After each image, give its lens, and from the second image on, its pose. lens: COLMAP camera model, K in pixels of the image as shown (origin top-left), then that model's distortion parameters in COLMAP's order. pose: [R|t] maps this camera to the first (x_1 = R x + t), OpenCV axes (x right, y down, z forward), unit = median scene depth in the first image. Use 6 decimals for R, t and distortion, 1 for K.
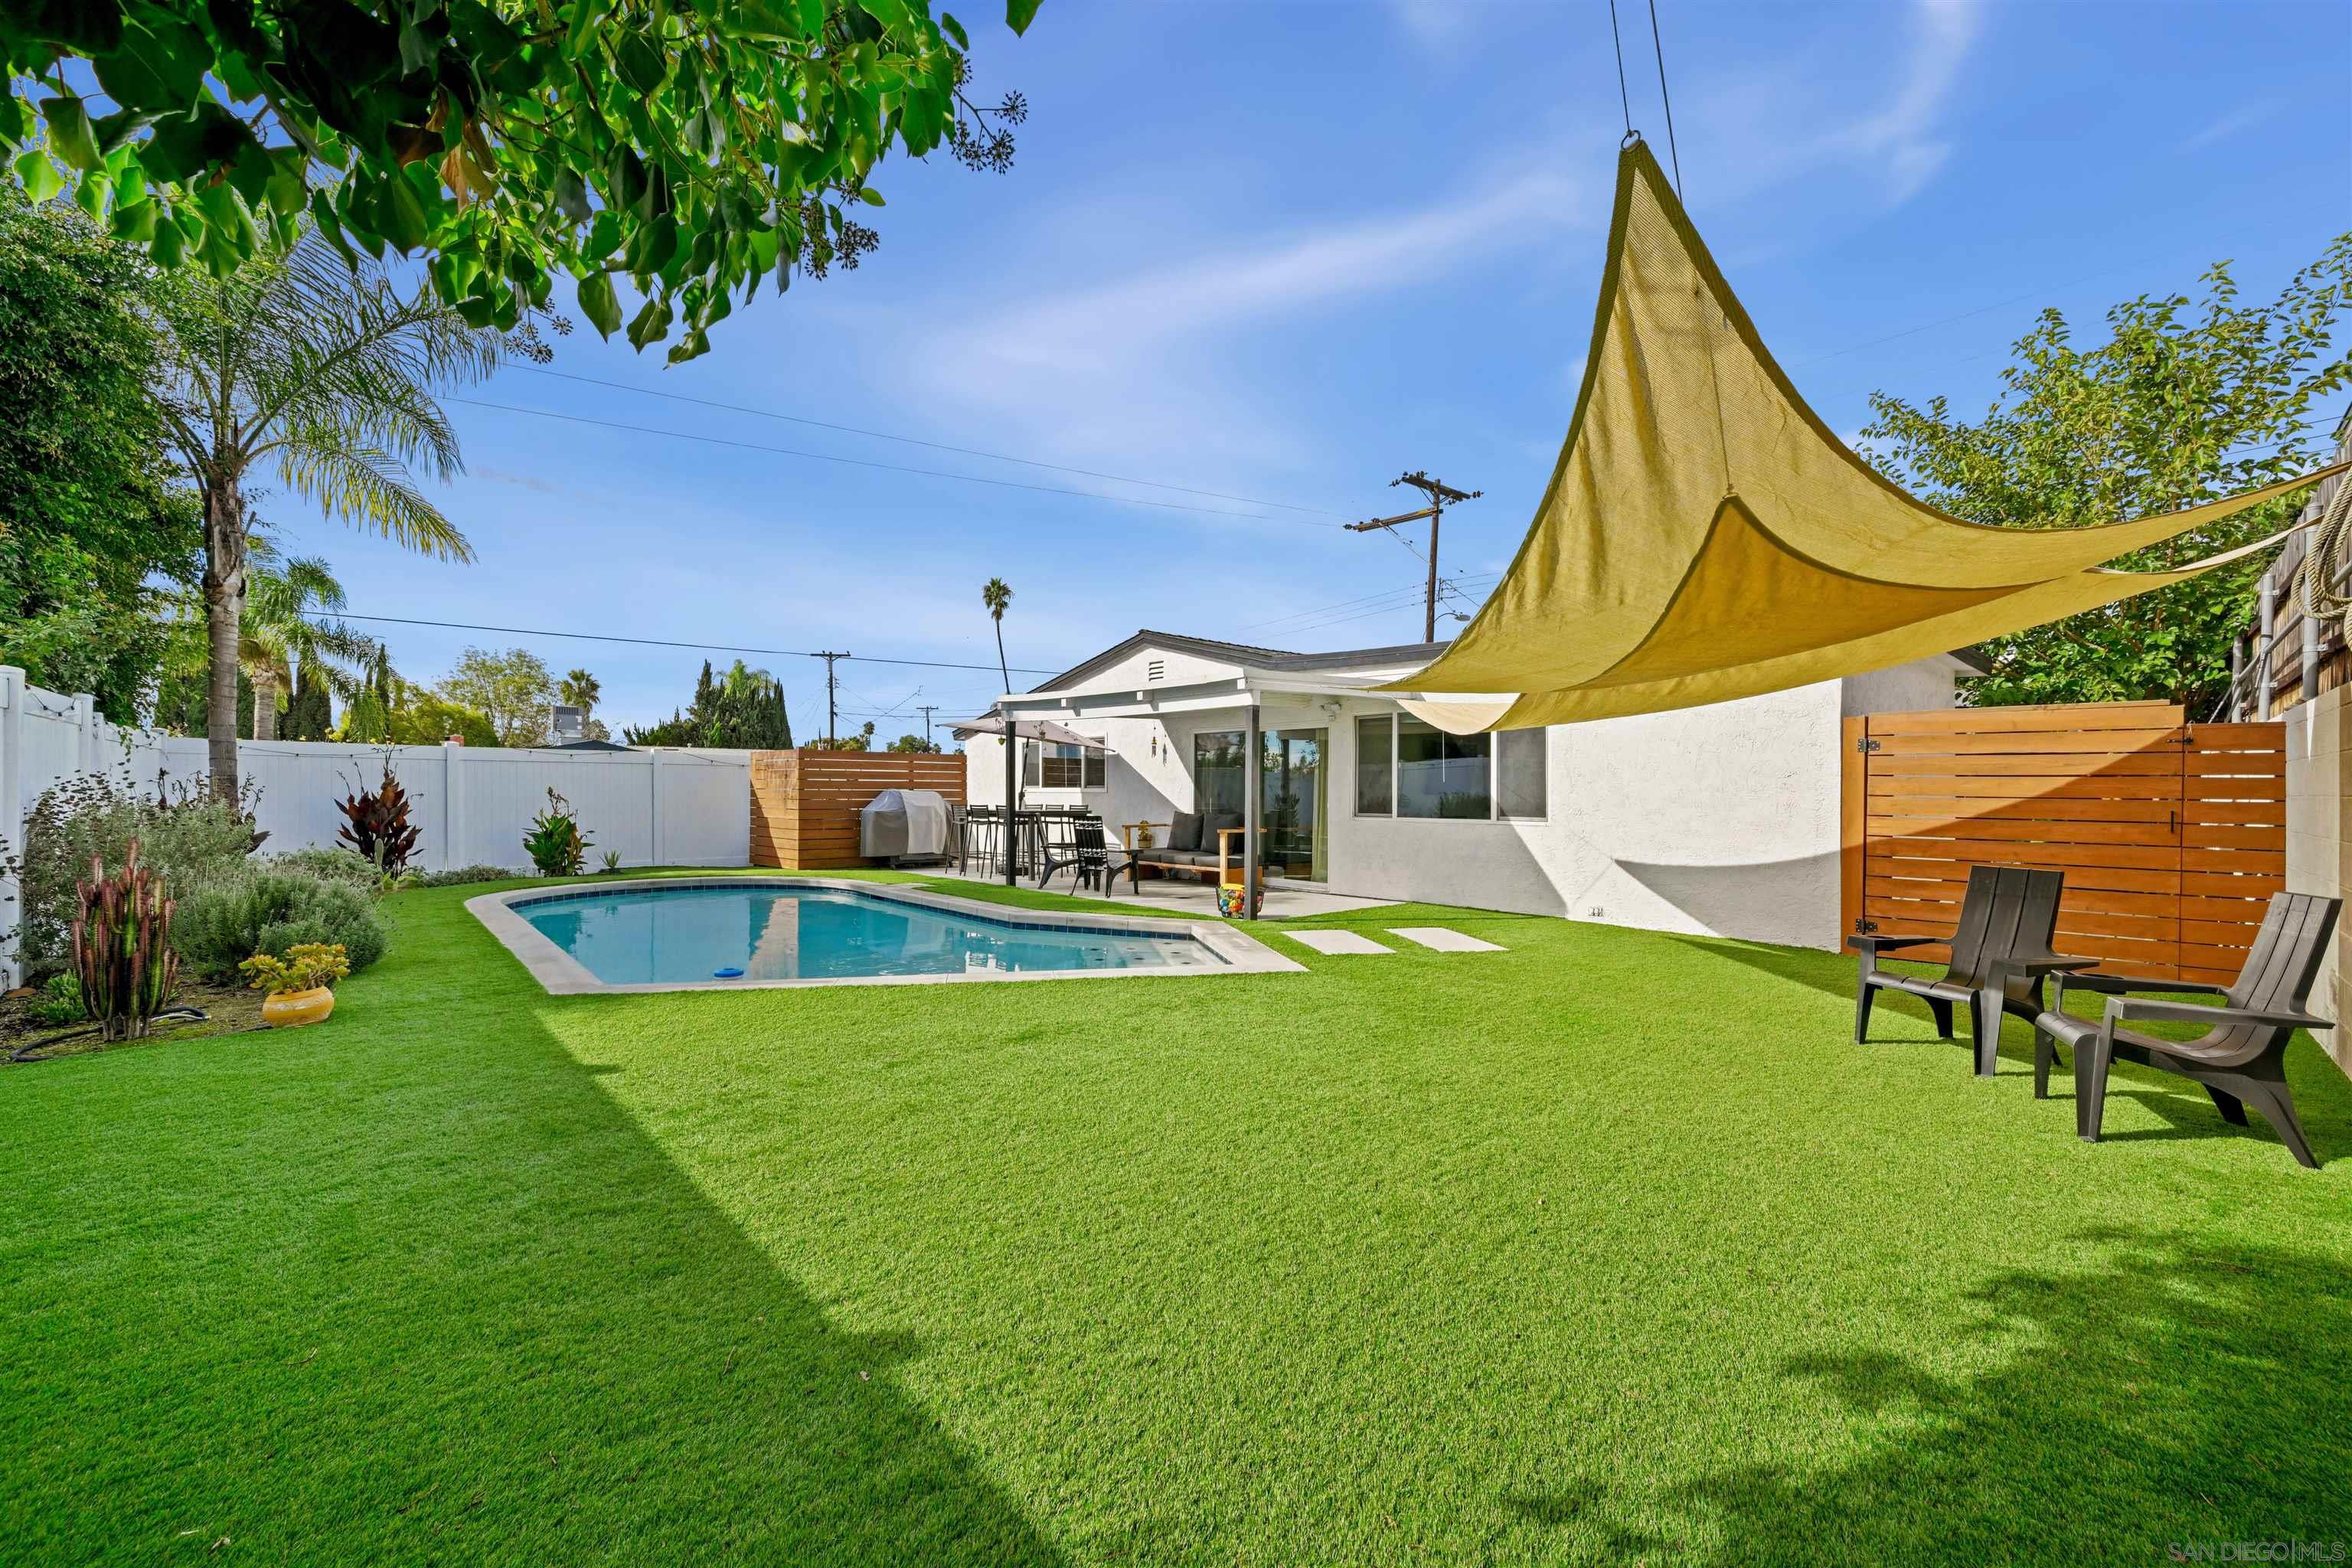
lens RADIAL K [[946.6, 0, 1170.5], [0, 946.6, 799.2], [0, 0, 1]] dist [0.000180, 0.000010]
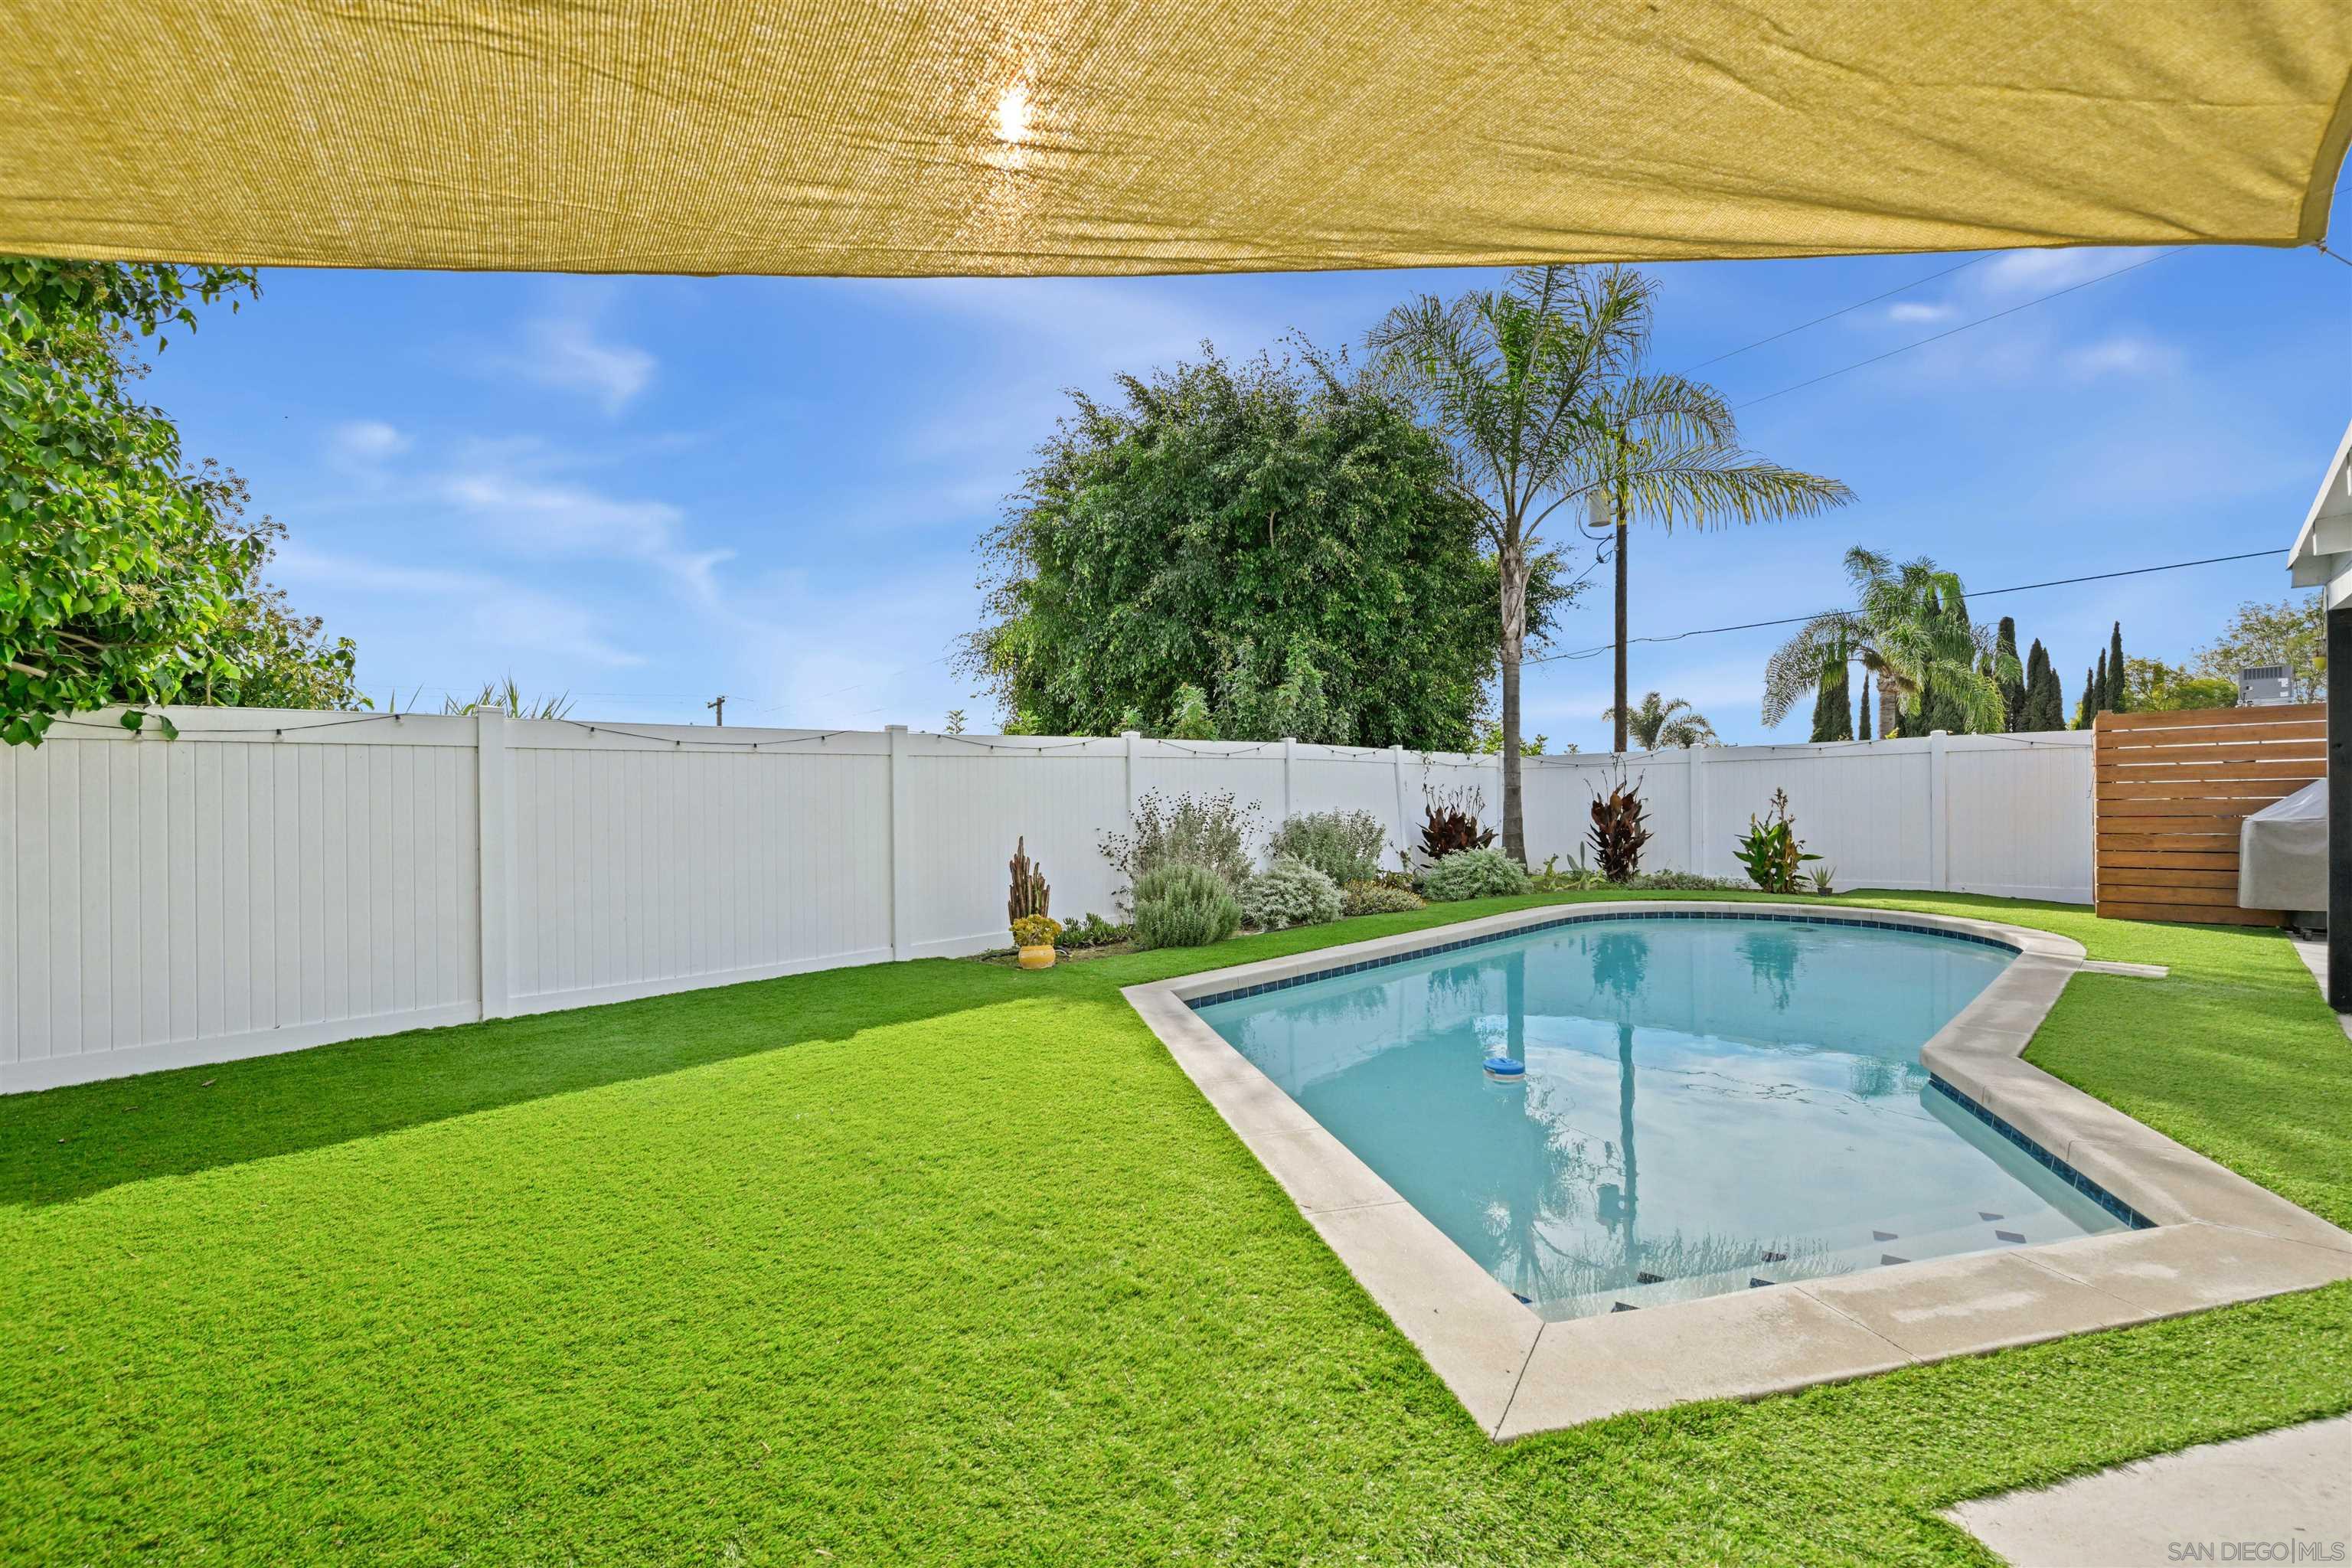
lens RADIAL K [[946.6, 0, 1170.5], [0, 946.6, 799.2], [0, 0, 1]] dist [0.000180, 0.000010]
pose [[0.022446, -0.009170, -0.999706, 0.197602], [0.013715, 0.999867, -0.008863, -0.002900], [0.999654, -0.013512, 0.022569, 0.432021]]
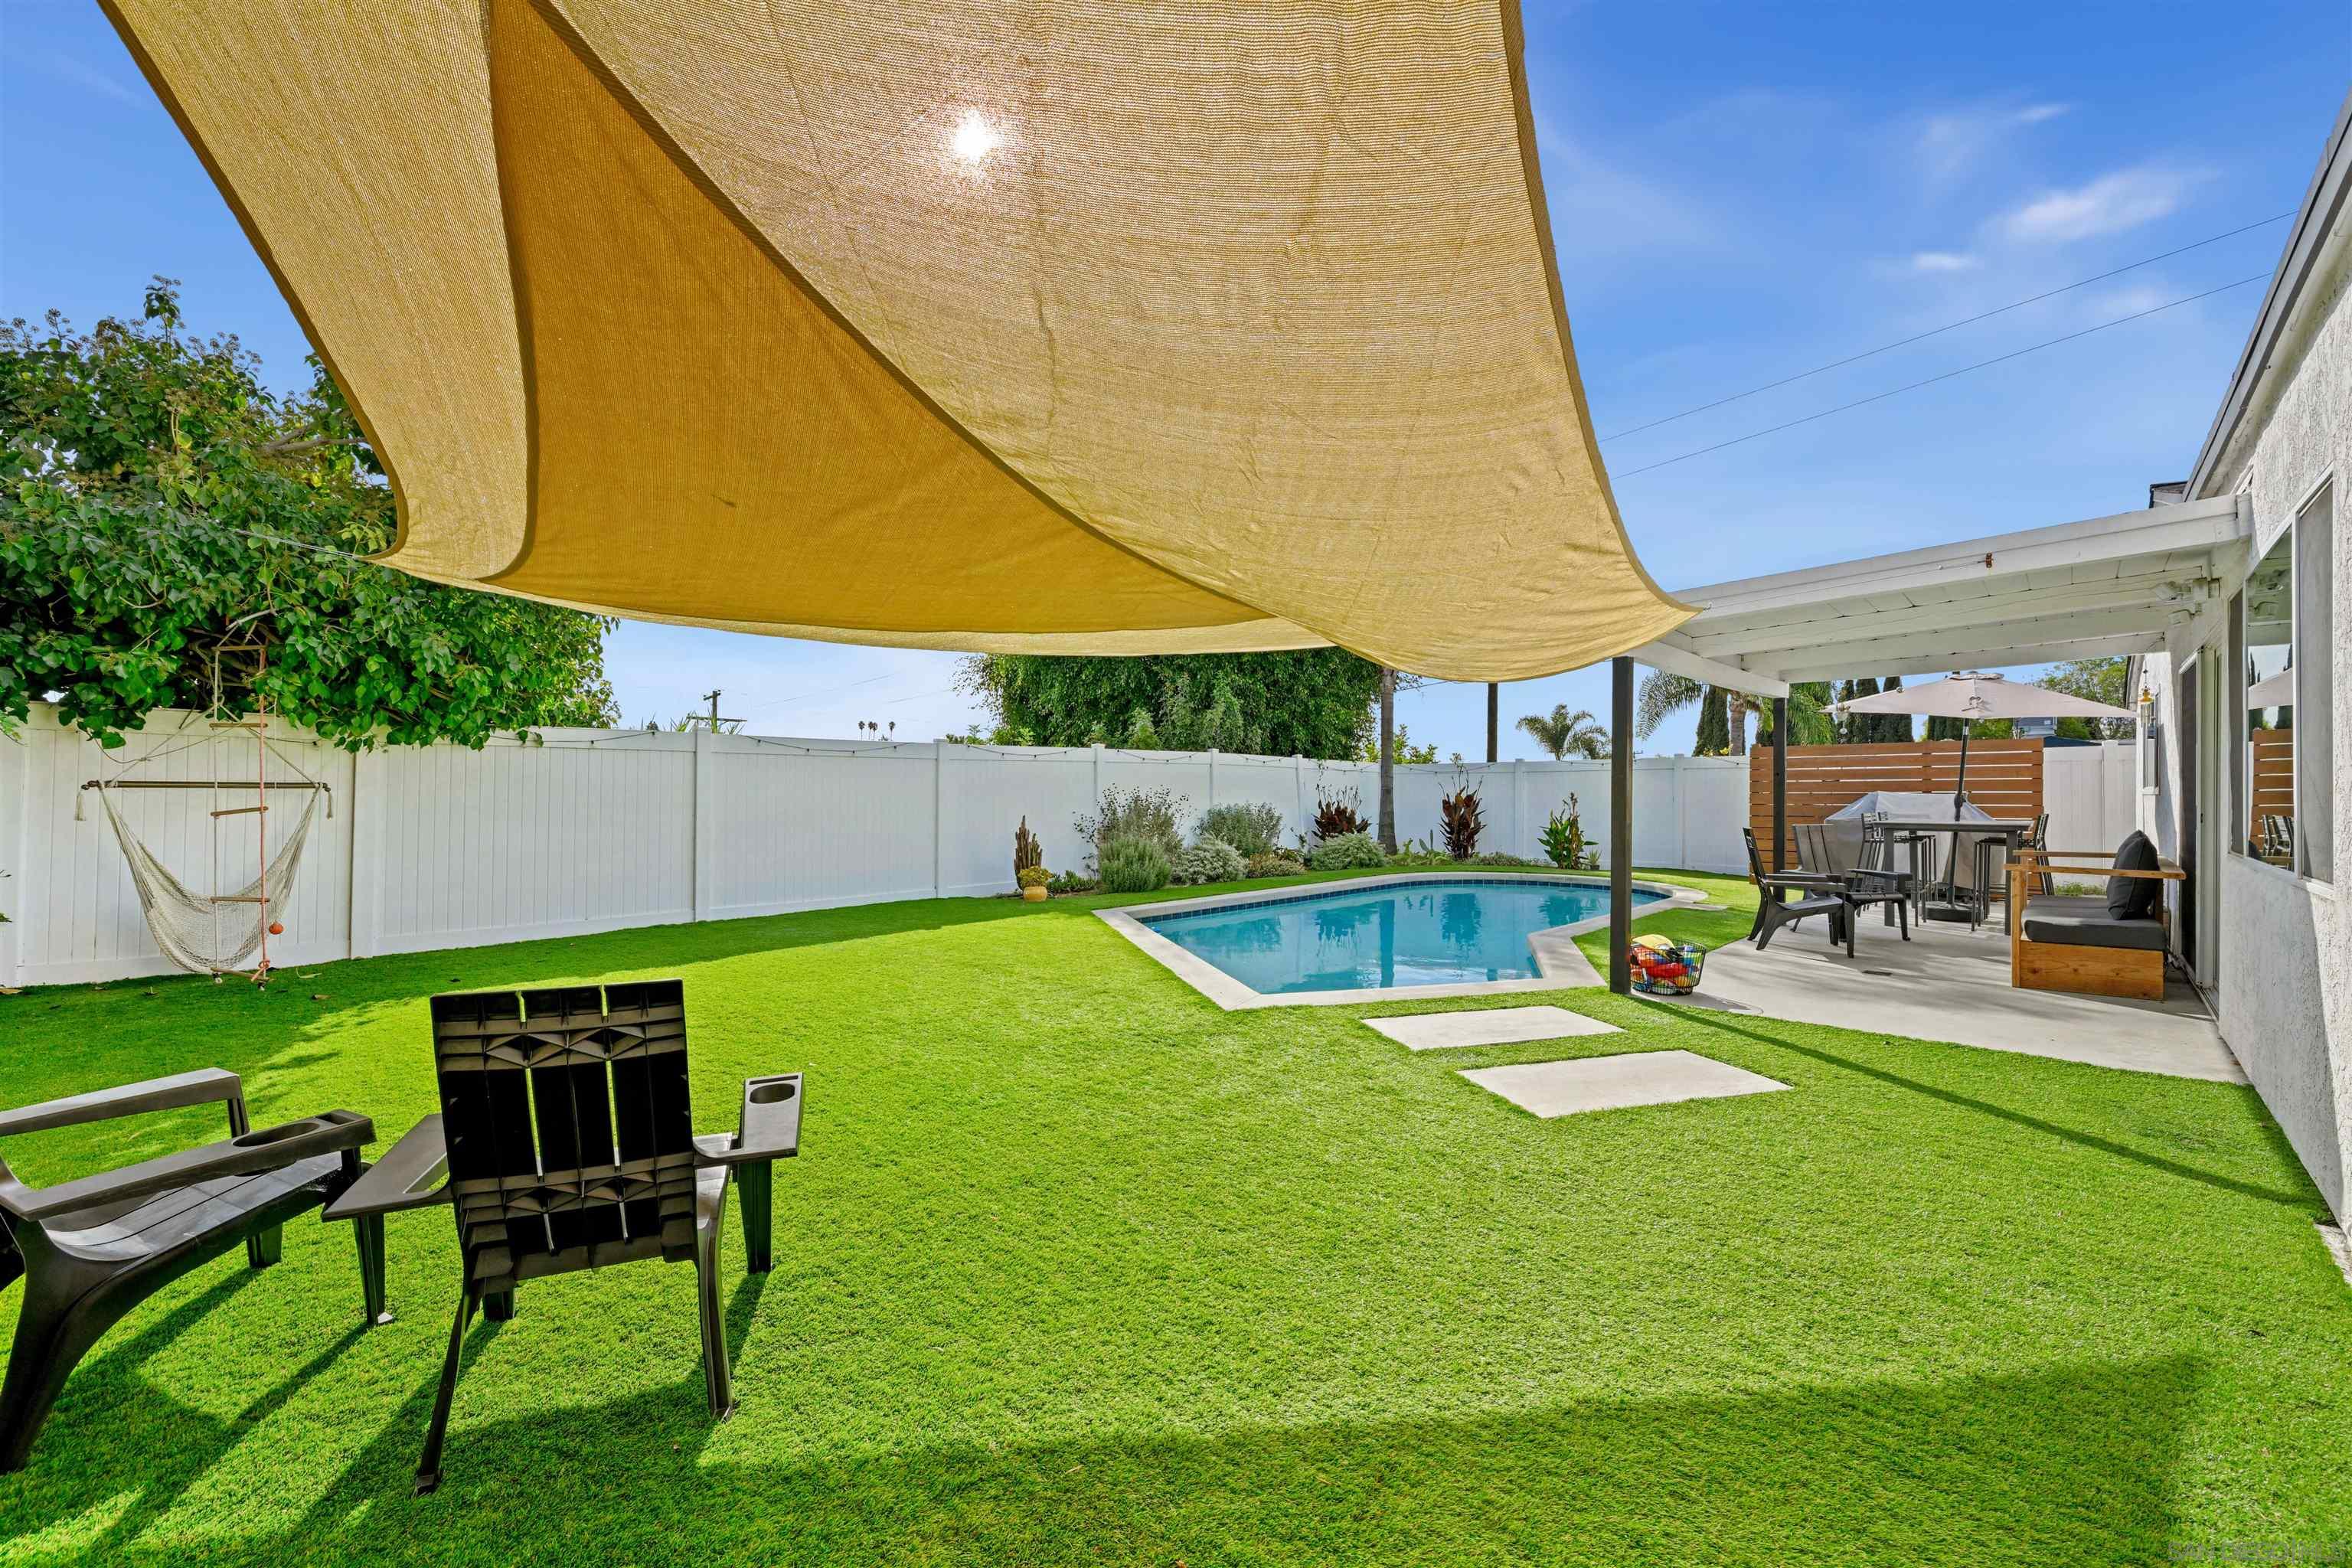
lens RADIAL K [[916.4, 0, 1162.7], [0, 916.4, 787.7], [0, 0, 1]] dist [-0.000490, -0.000068]
pose [[0.060532, -0.013476, -0.998075, 0.456762], [-0.004775, 0.999894, -0.013790, -0.000910], [0.998155, 0.005601, 0.060462, 0.428784]]
